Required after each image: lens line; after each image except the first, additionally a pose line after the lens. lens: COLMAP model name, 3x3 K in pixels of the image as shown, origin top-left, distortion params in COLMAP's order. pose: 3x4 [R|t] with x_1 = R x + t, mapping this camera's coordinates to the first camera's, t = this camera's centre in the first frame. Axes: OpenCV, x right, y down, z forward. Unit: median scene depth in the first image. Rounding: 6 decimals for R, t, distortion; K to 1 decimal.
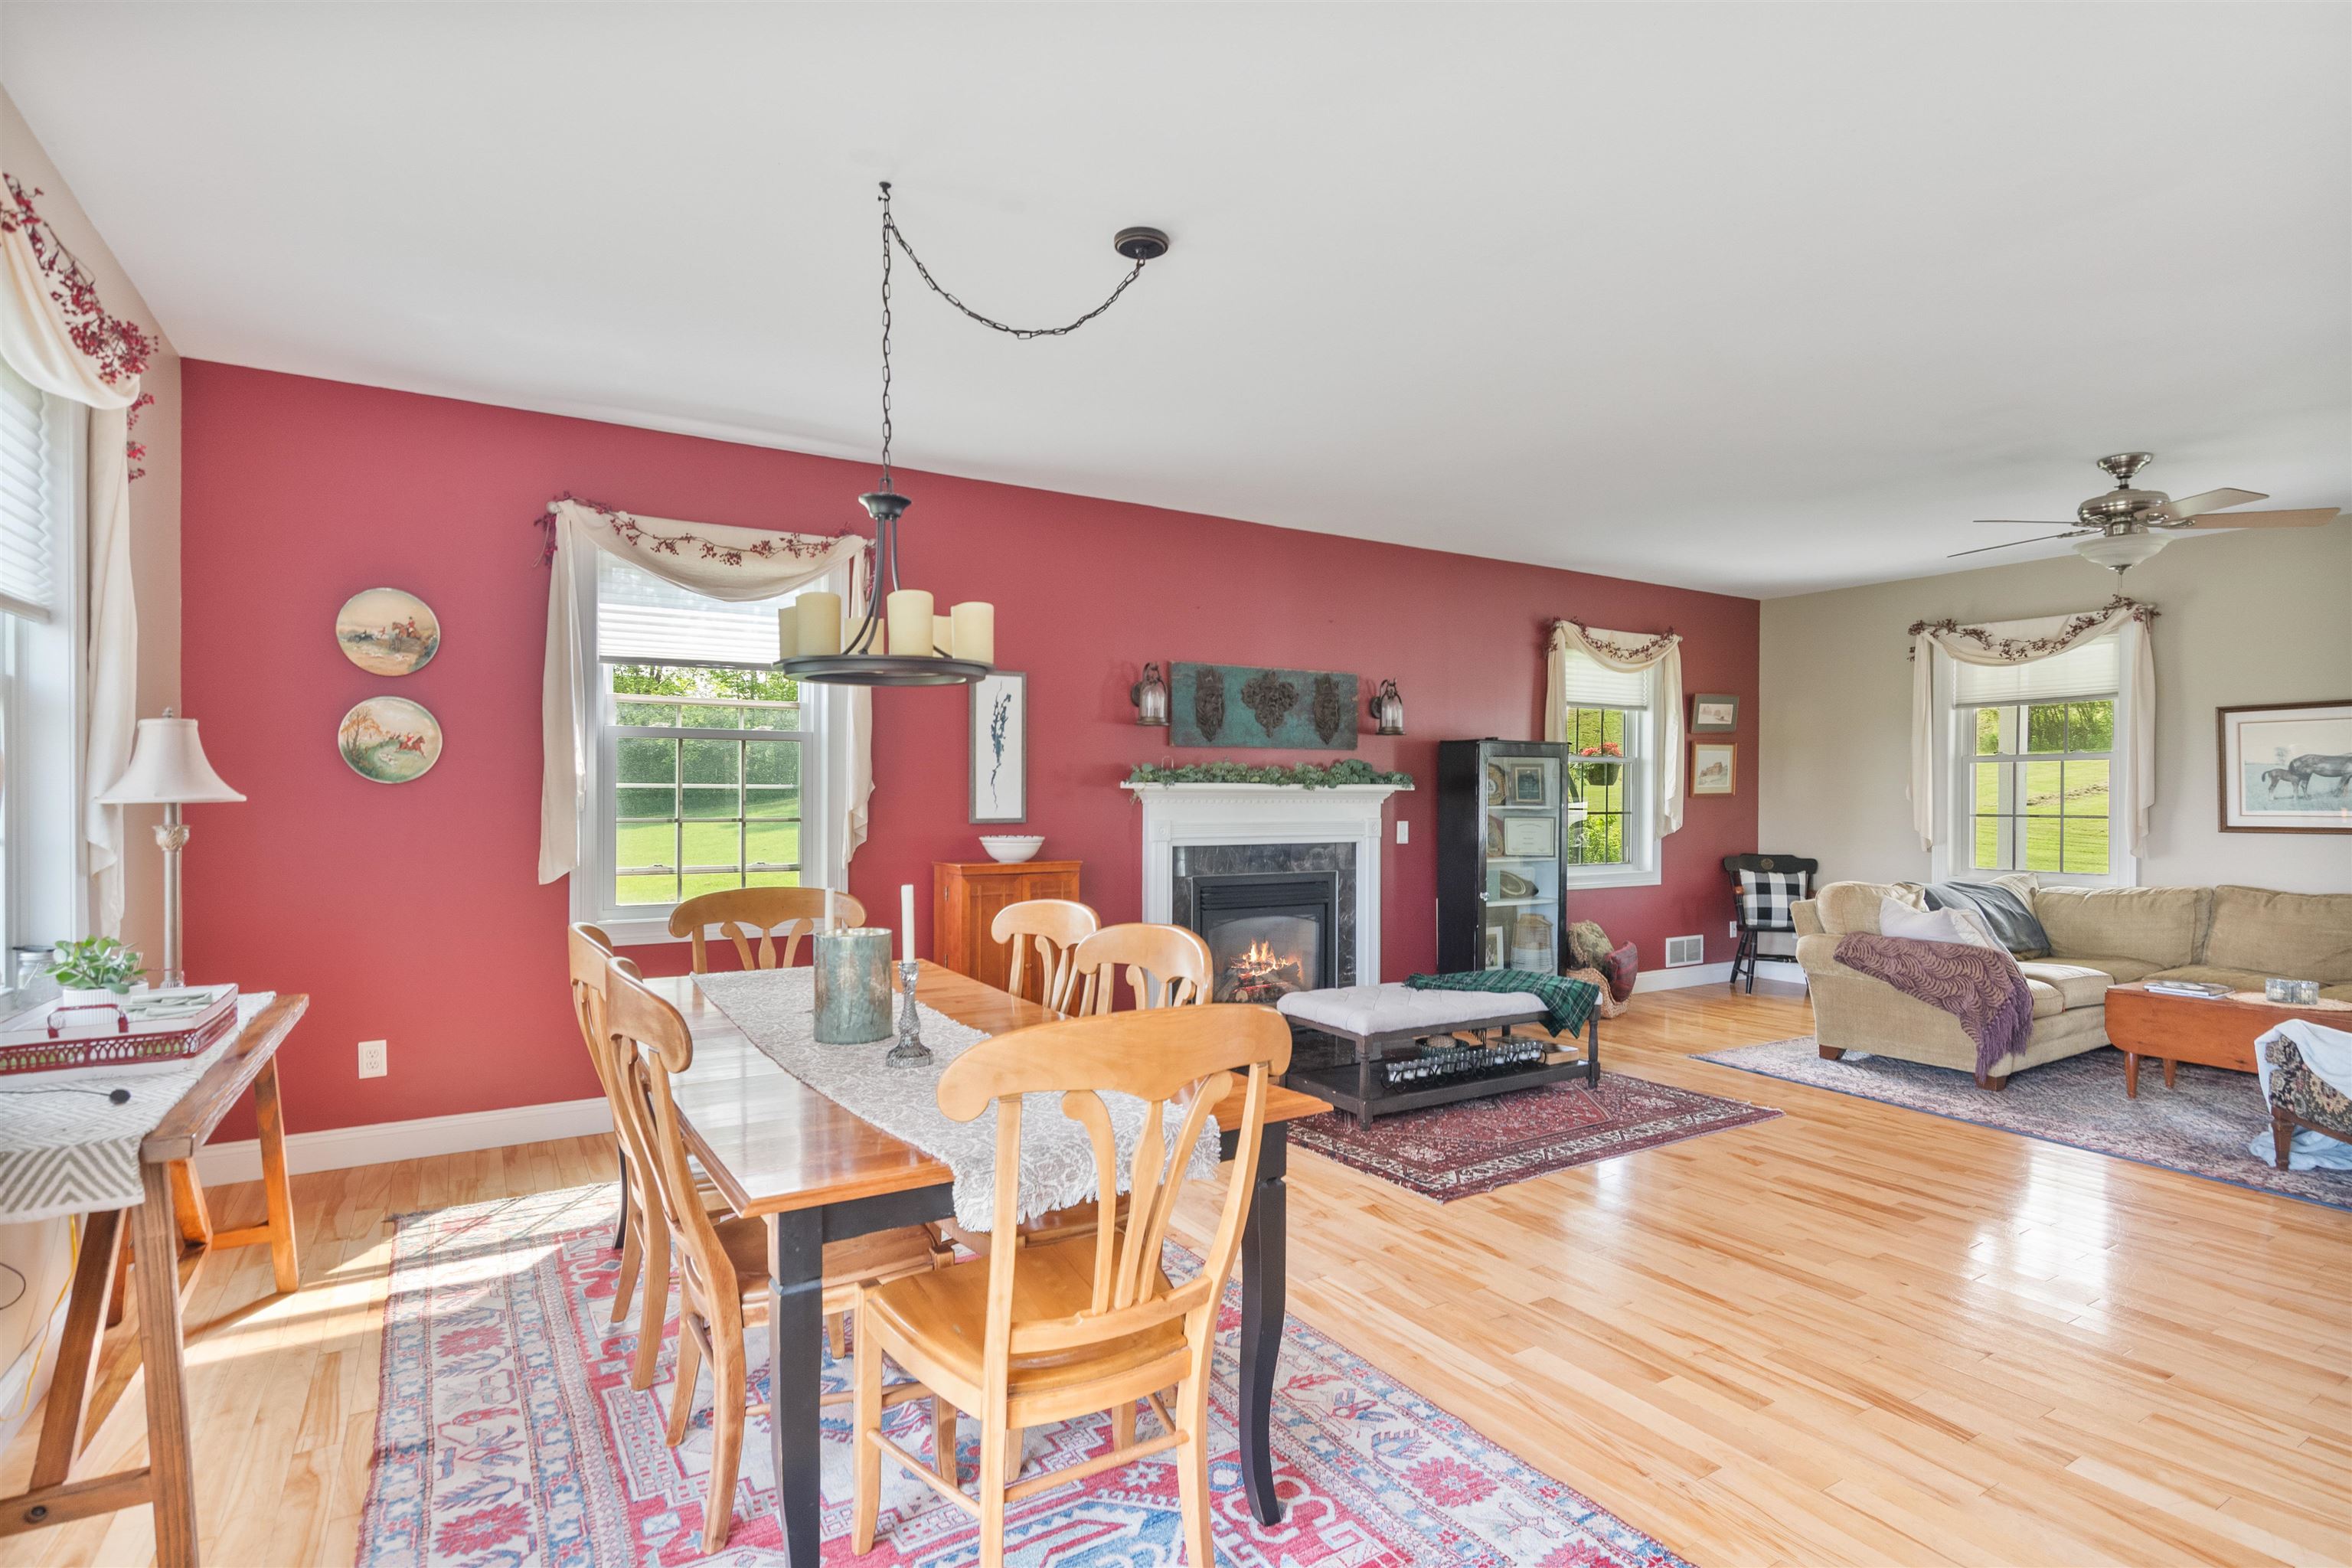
lens RADIAL K [[1150.3, 0, 1176.1], [0, 1150.3, 795.3], [0, 0, 1]] dist [-0.000238, -0.000350]
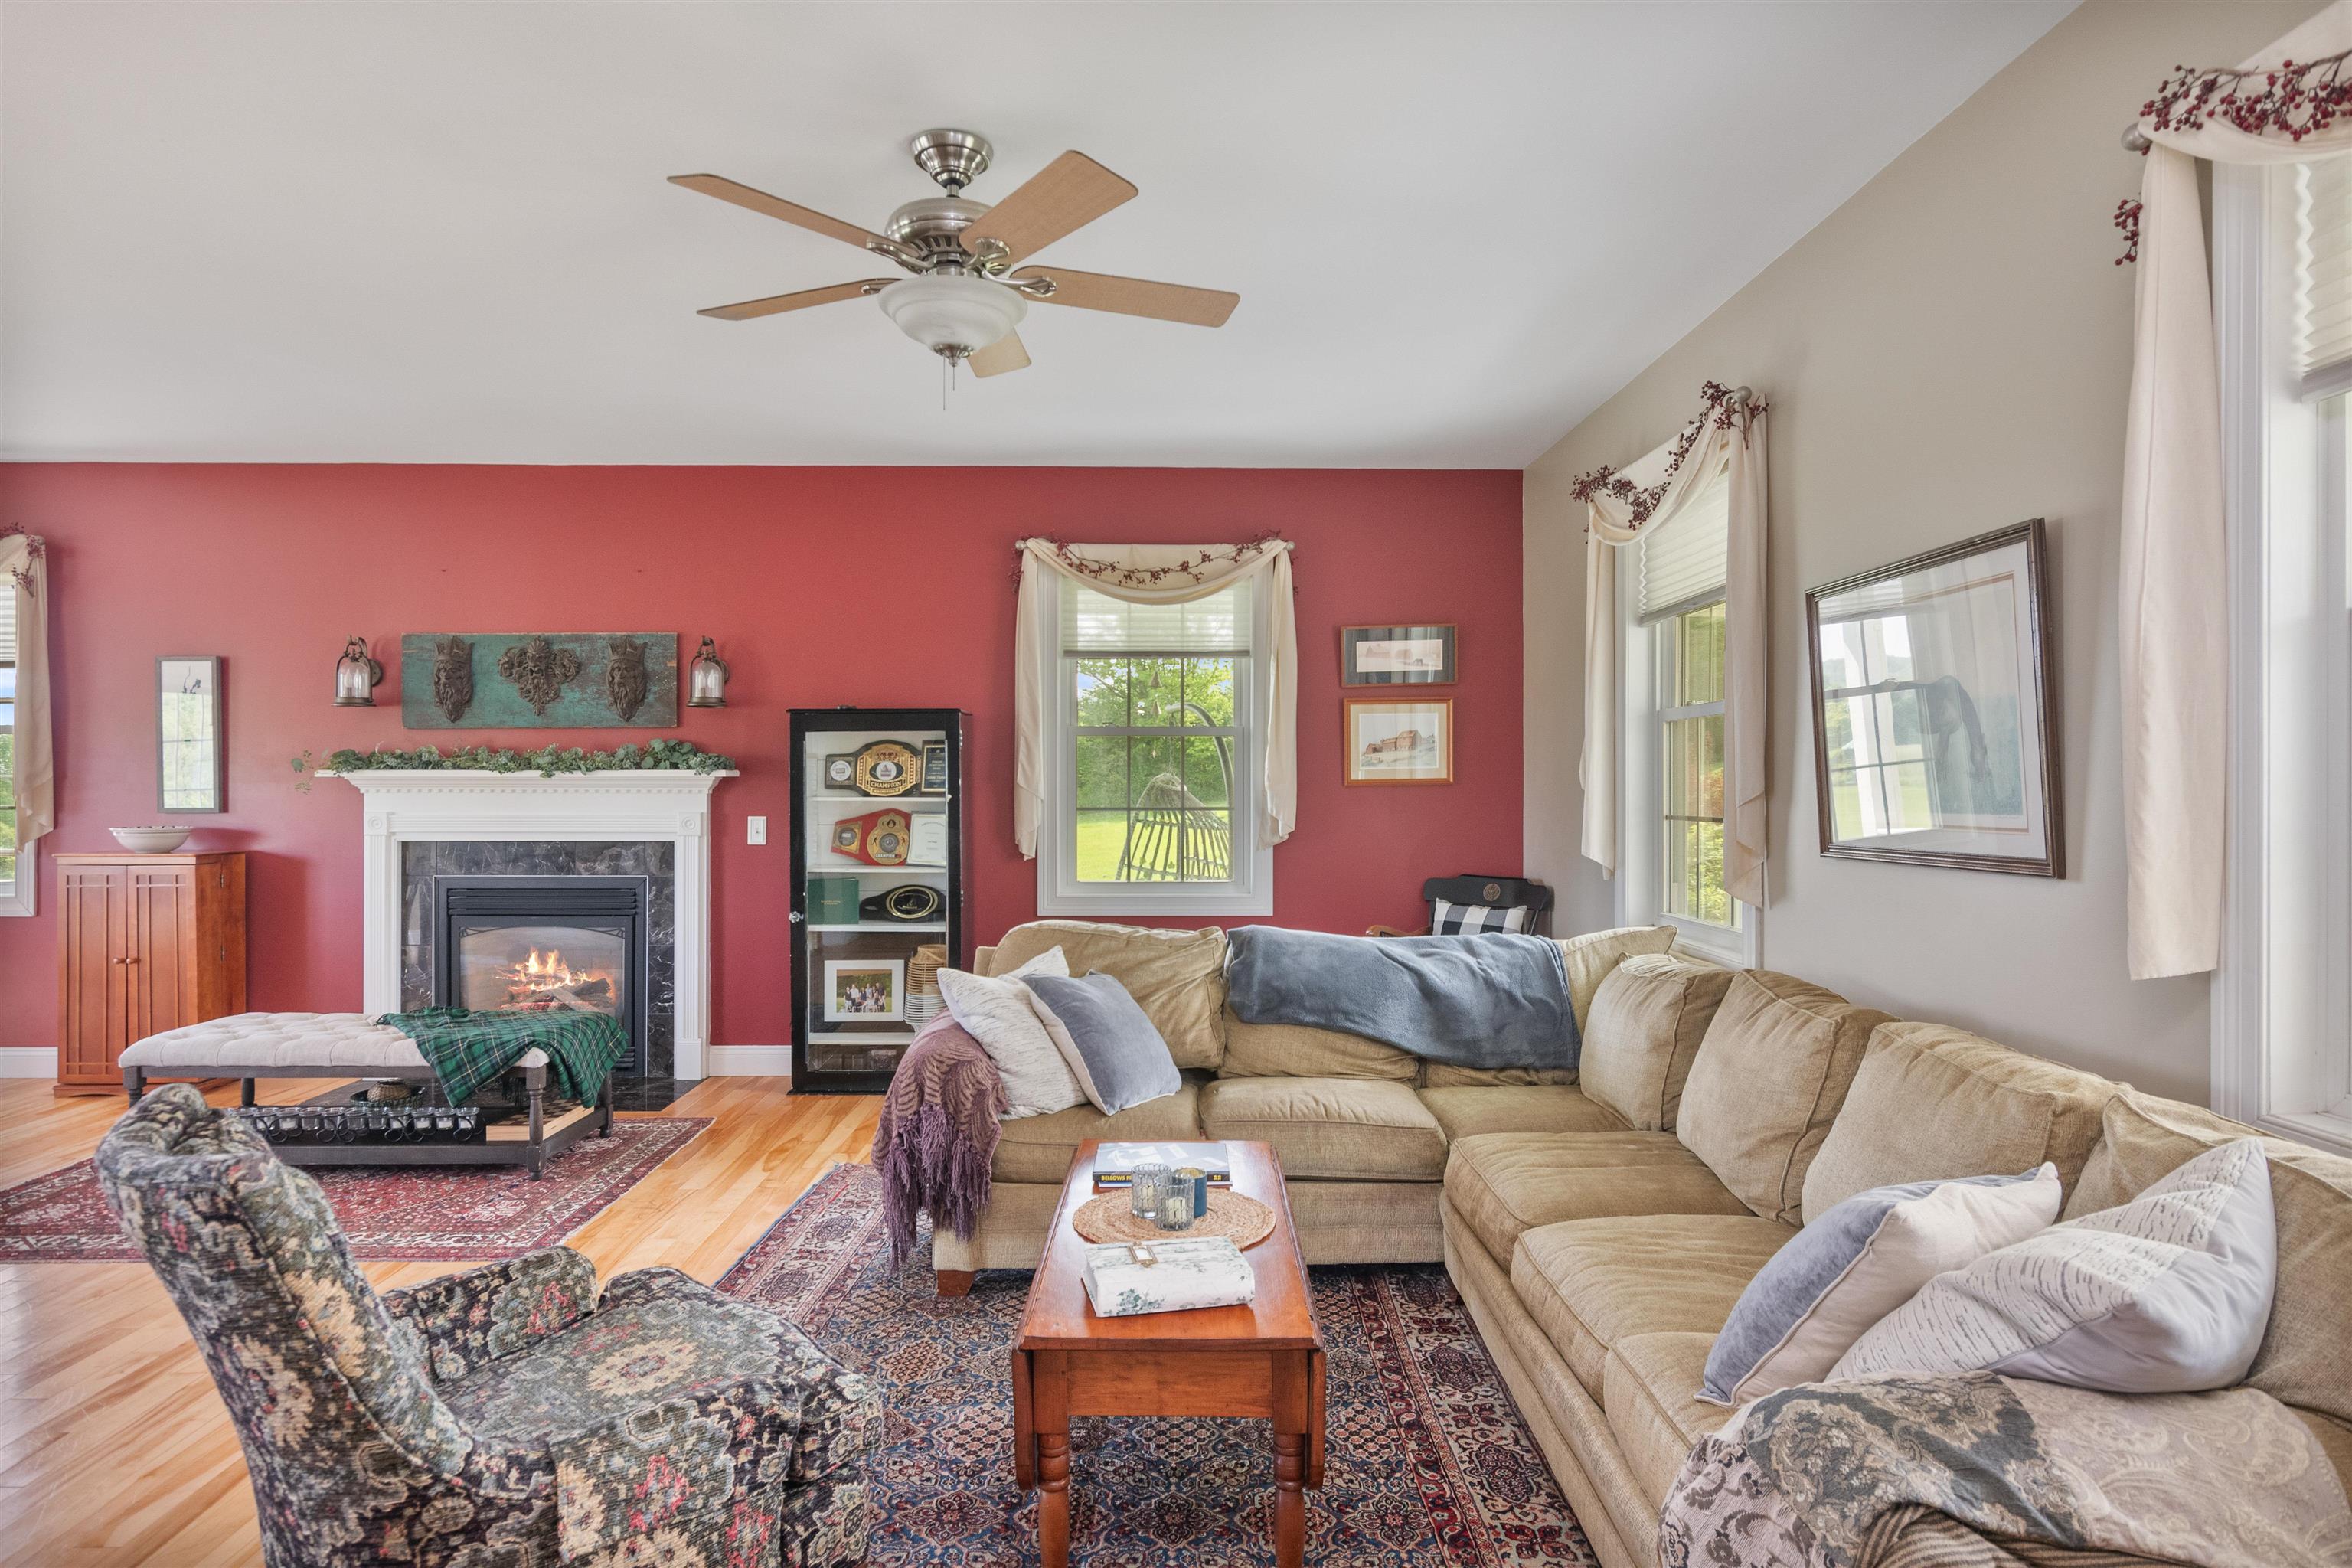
lens RADIAL K [[1266.4, 0, 1174.7], [0, 1266.4, 787.3], [0, 0, 1]] dist [-0.006551, 0.001614]
pose [[0.863350, -0.001849, -0.504602, 1.002490], [0.001940, 0.999998, -0.000346, 0.003904], [0.504601, -0.000680, 0.863352, 0.454948]]
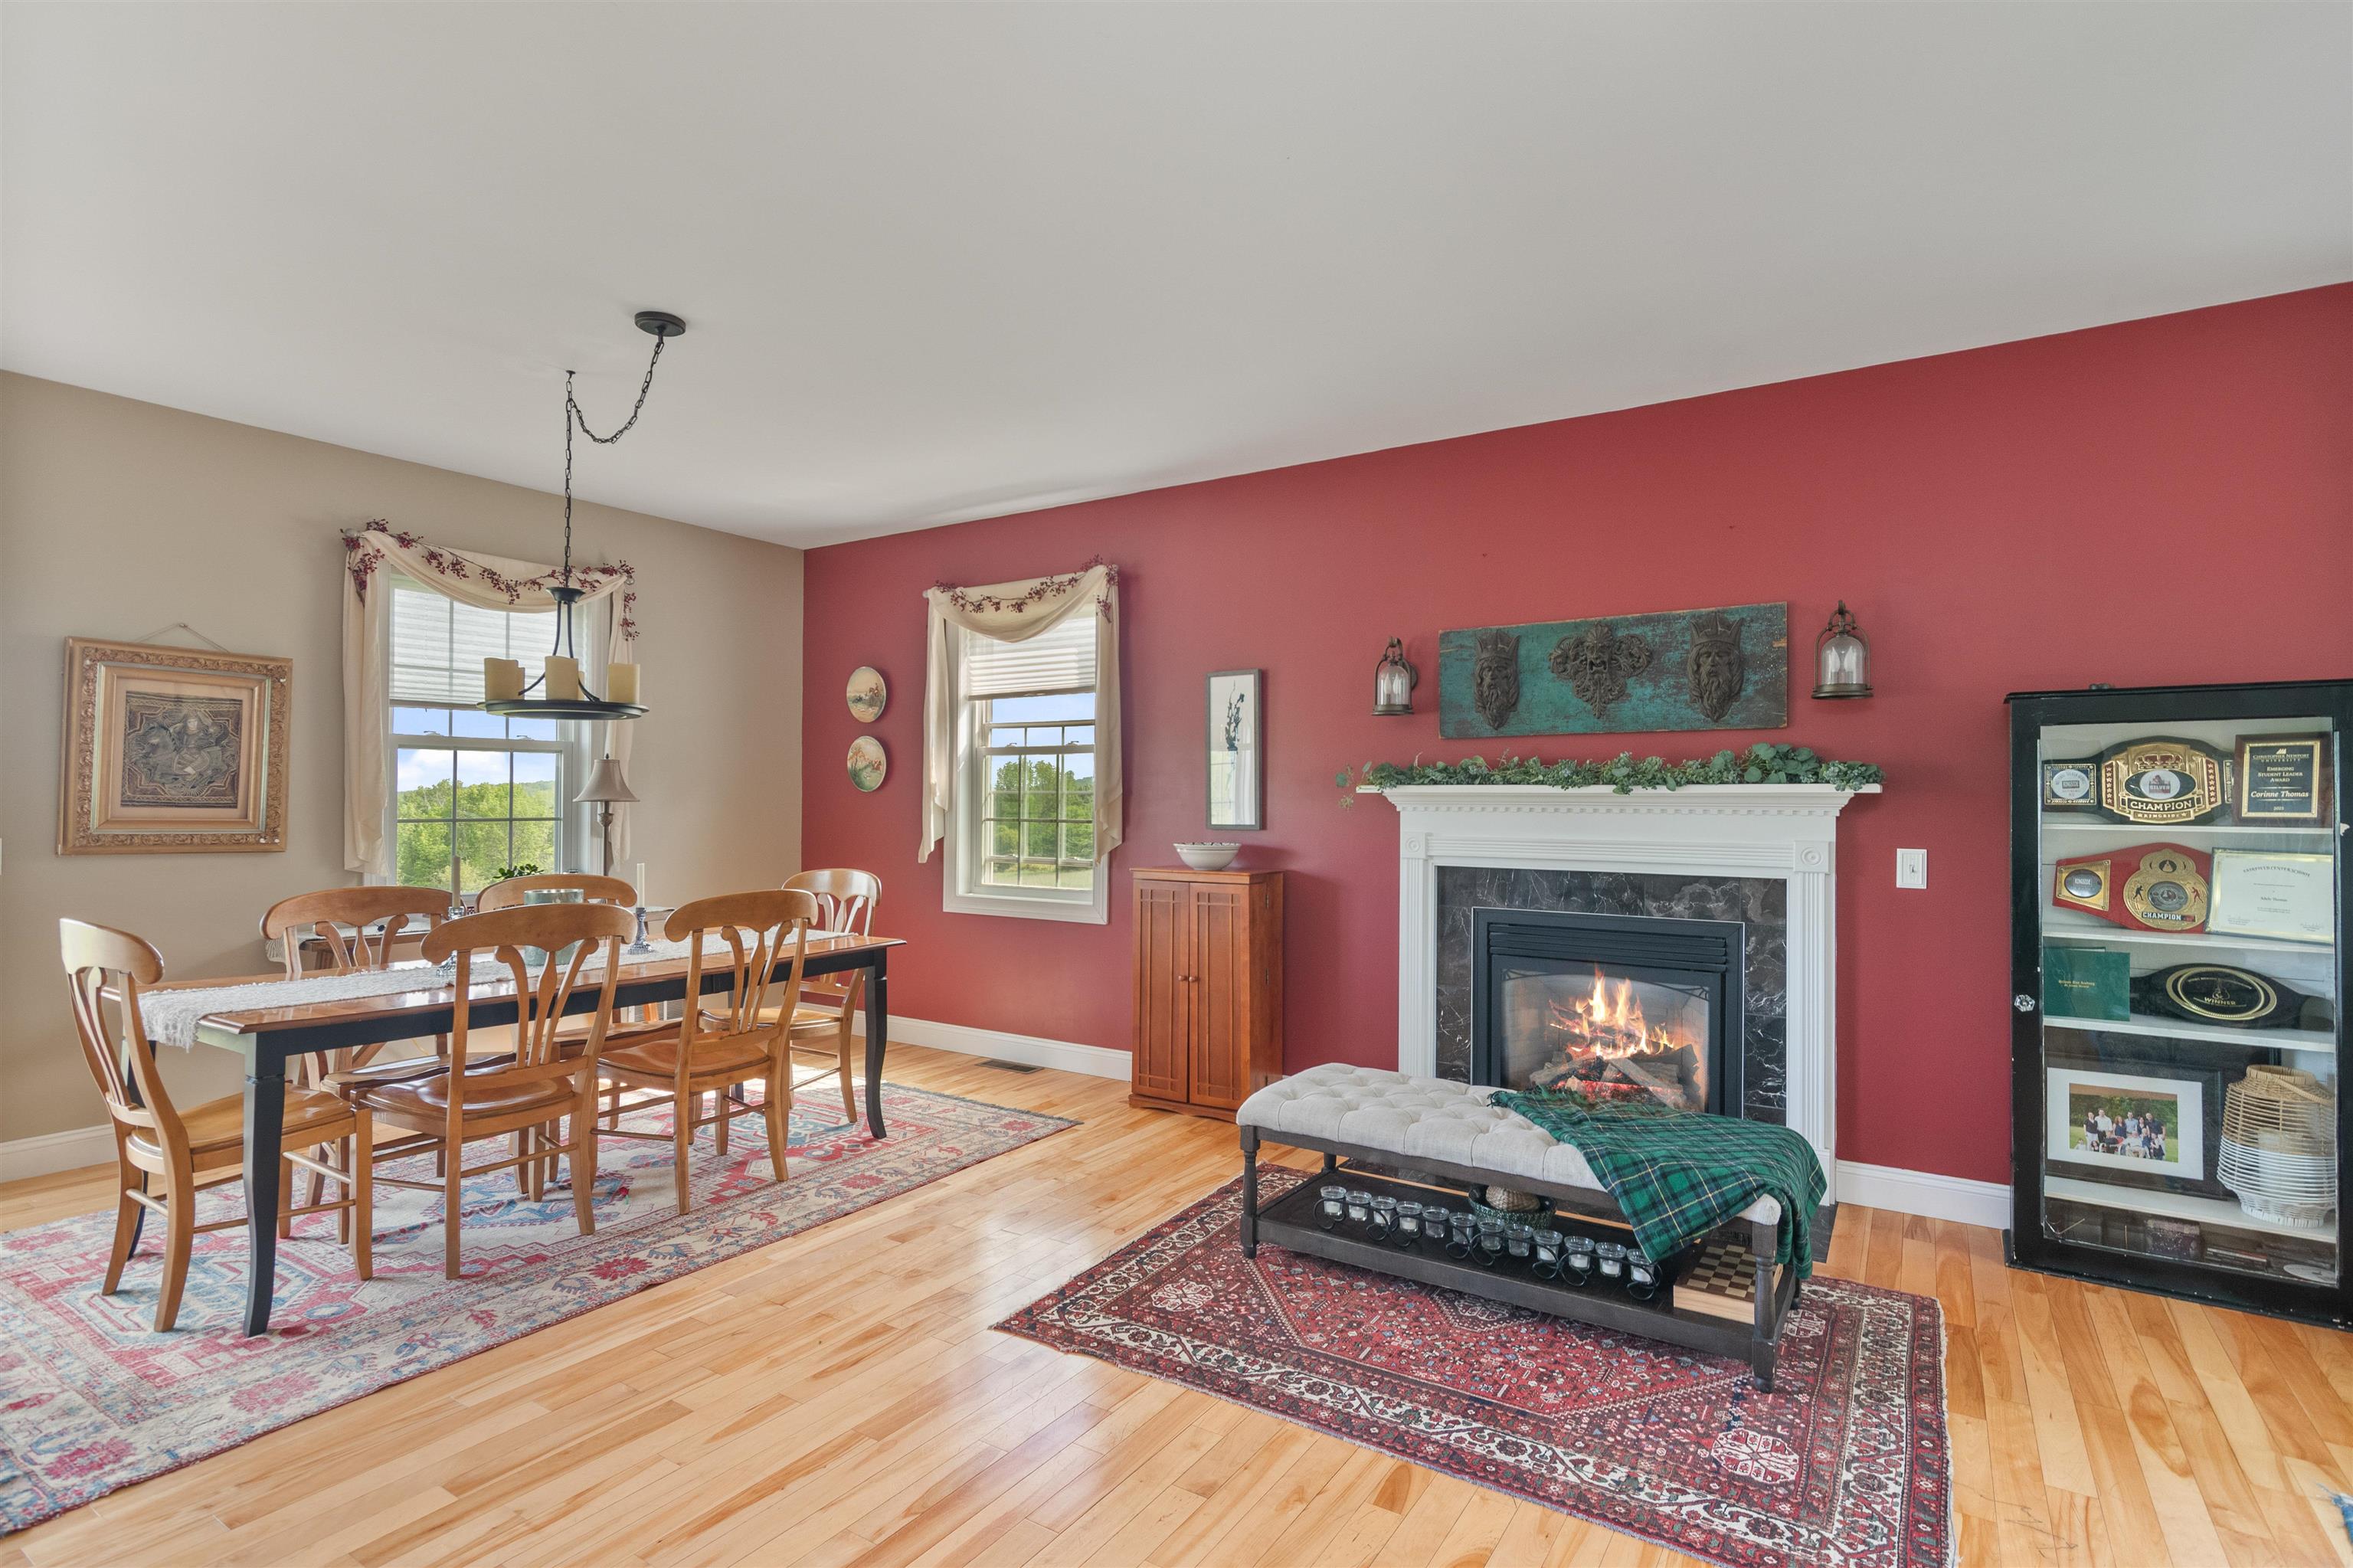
lens RADIAL K [[1150.8, 0, 1173.9], [0, 1150.8, 790.2], [0, 0, 1]] dist [-0.000238, -0.000350]
pose [[0.427010, -0.008570, -0.904206, 0.628167], [-0.004735, 0.999920, -0.011713, 0.002434], [0.904235, 0.009283, 0.426935, 0.497132]]
